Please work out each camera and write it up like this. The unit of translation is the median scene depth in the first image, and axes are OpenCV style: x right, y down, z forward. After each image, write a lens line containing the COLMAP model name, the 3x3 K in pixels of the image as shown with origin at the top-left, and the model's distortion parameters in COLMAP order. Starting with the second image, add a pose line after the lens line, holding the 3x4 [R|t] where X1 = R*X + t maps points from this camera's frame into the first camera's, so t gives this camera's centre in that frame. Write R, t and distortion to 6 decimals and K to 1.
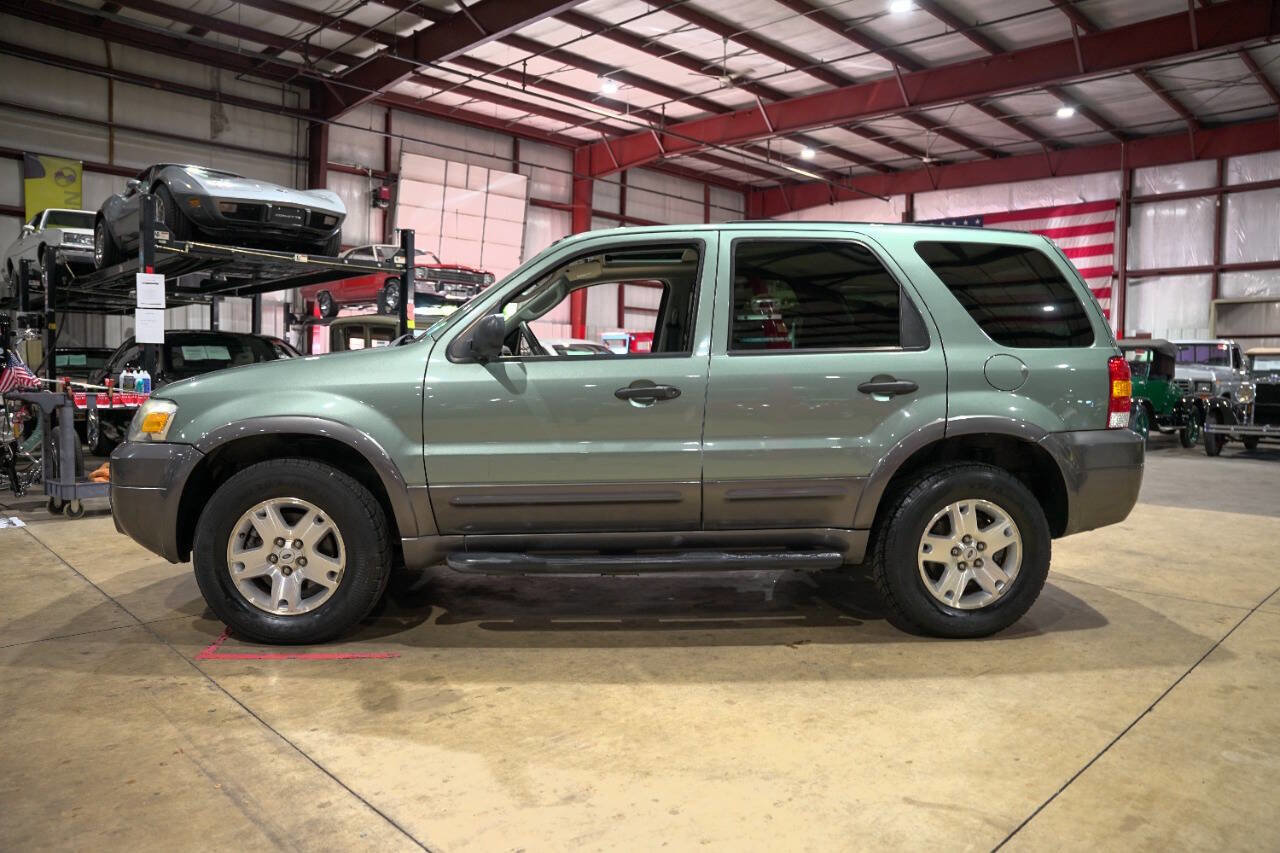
lens RADIAL K [[876.7, 0, 644.4], [0, 876.7, 426.6], [0, 0, 1]] dist [-0.143998, 0.112673]
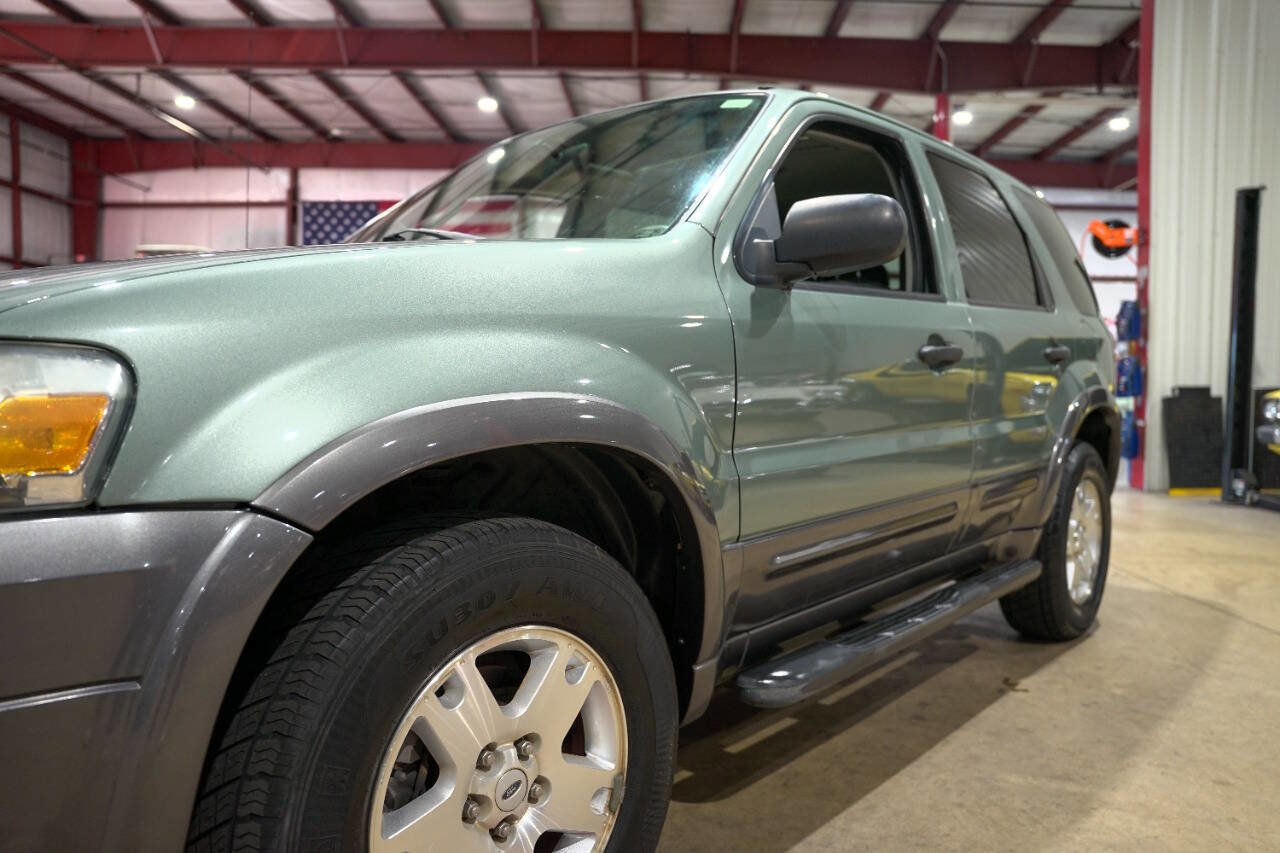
lens RADIAL K [[912.5, 0, 646.2], [0, 912.5, 422.4], [0, 0, 1]] dist [-0.132710, 0.116744]
pose [[0.720134, -0.034984, 0.692953, -0.347603], [0.040632, 0.999140, 0.008216, -0.001277], [-0.692644, 0.022240, 0.720936, 0.379676]]
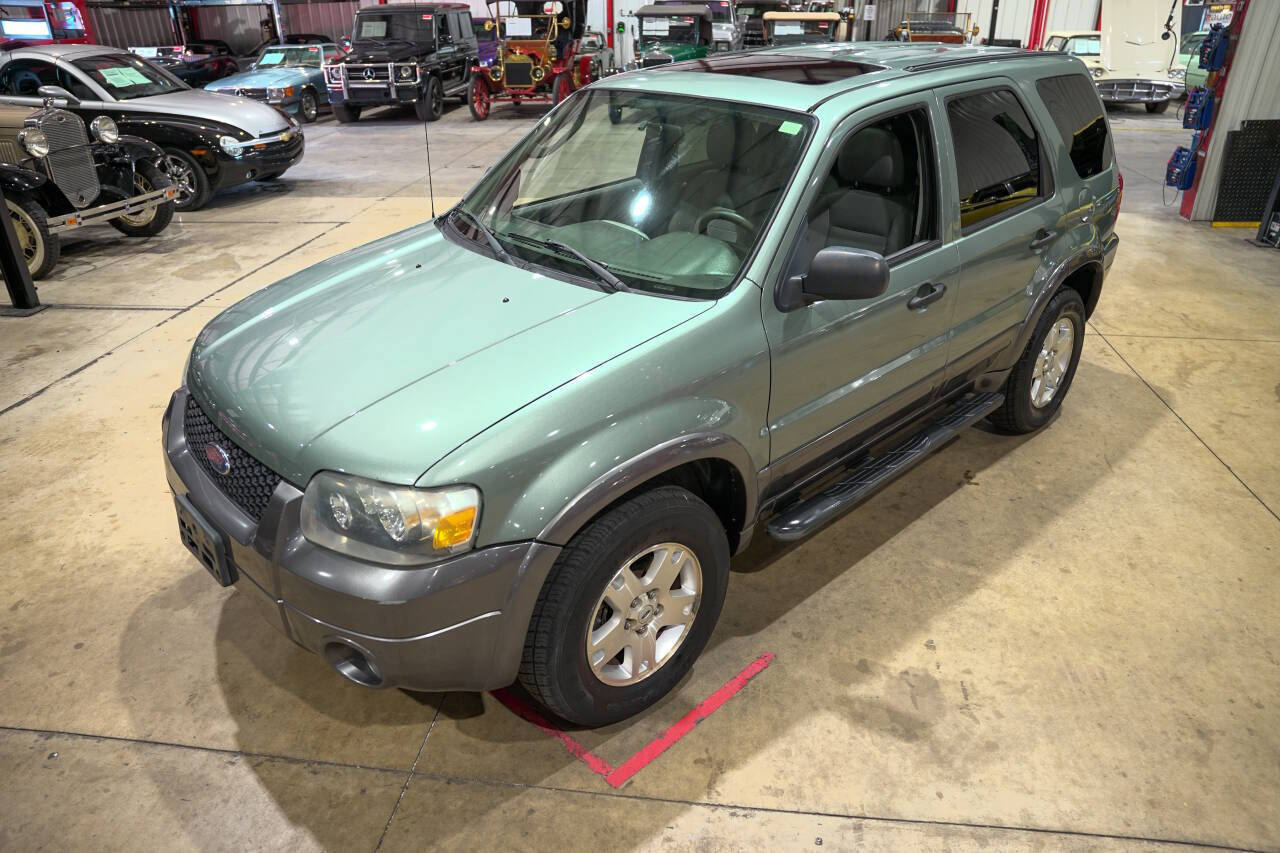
lens RADIAL K [[876.7, 0, 644.4], [0, 876.7, 426.6], [0, 0, 1]] dist [-0.143998, 0.112673]
pose [[0.785103, -0.297772, 0.543088, -0.433240], [0.056994, 0.907860, 0.415382, -0.174457], [-0.616737, -0.295165, 0.729735, 0.270487]]
